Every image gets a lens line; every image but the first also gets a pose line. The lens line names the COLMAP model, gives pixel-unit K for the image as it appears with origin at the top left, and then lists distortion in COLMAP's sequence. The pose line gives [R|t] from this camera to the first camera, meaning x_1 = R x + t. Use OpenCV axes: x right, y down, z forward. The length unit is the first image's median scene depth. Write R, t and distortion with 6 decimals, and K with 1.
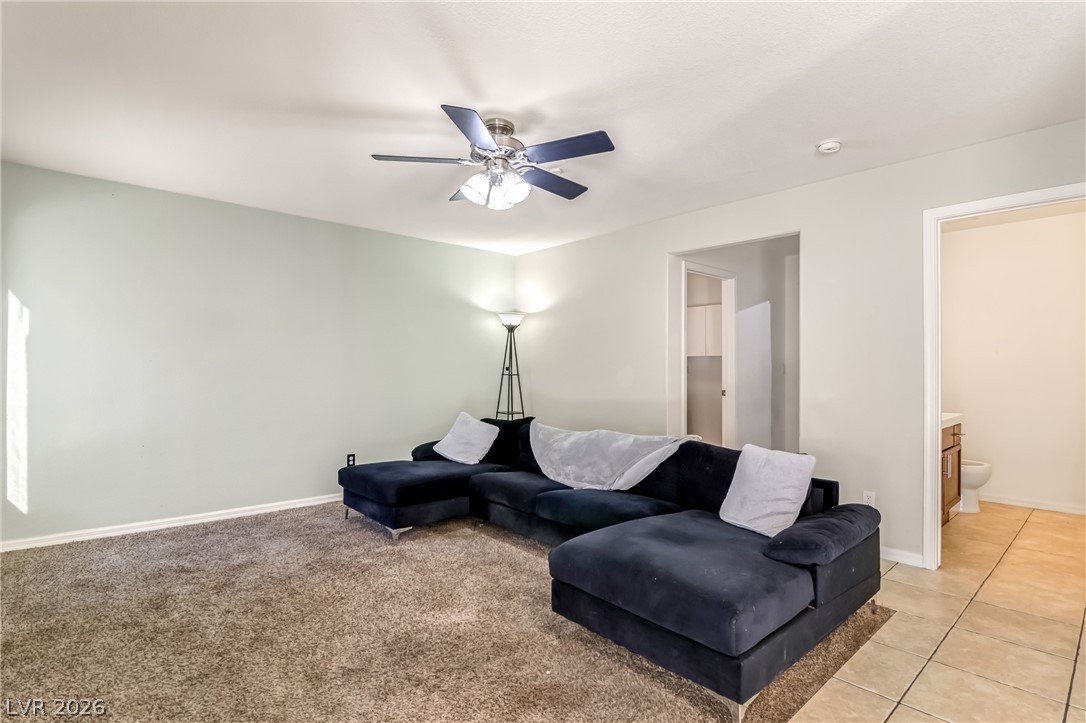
lens RADIAL K [[513.4, 0, 544.1], [0, 513.4, 355.4], [0, 0, 1]] dist [0.001047, -0.013708]
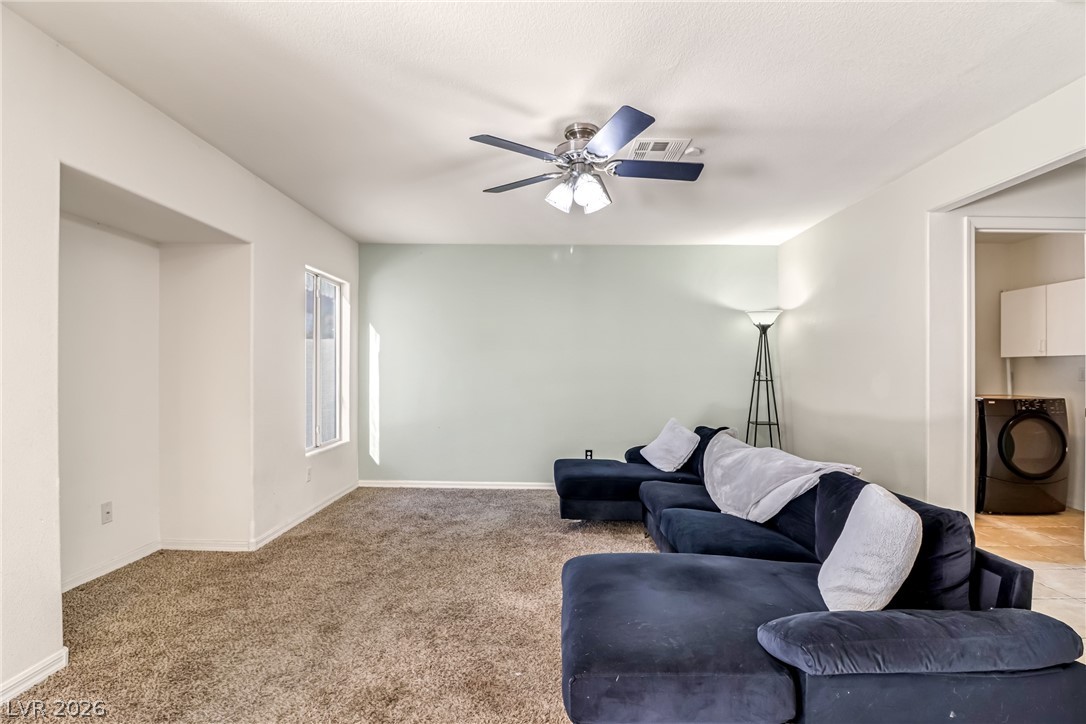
lens RADIAL K [[503.5, 0, 545.3], [0, 503.5, 360.9], [0, 0, 1]] dist [-0.003530, -0.011519]
pose [[0.749952, -0.013744, -0.661349, 0.406766], [0.013046, 0.999897, -0.005985, 0.007111], [0.661363, -0.004140, 0.750054, 0.173551]]
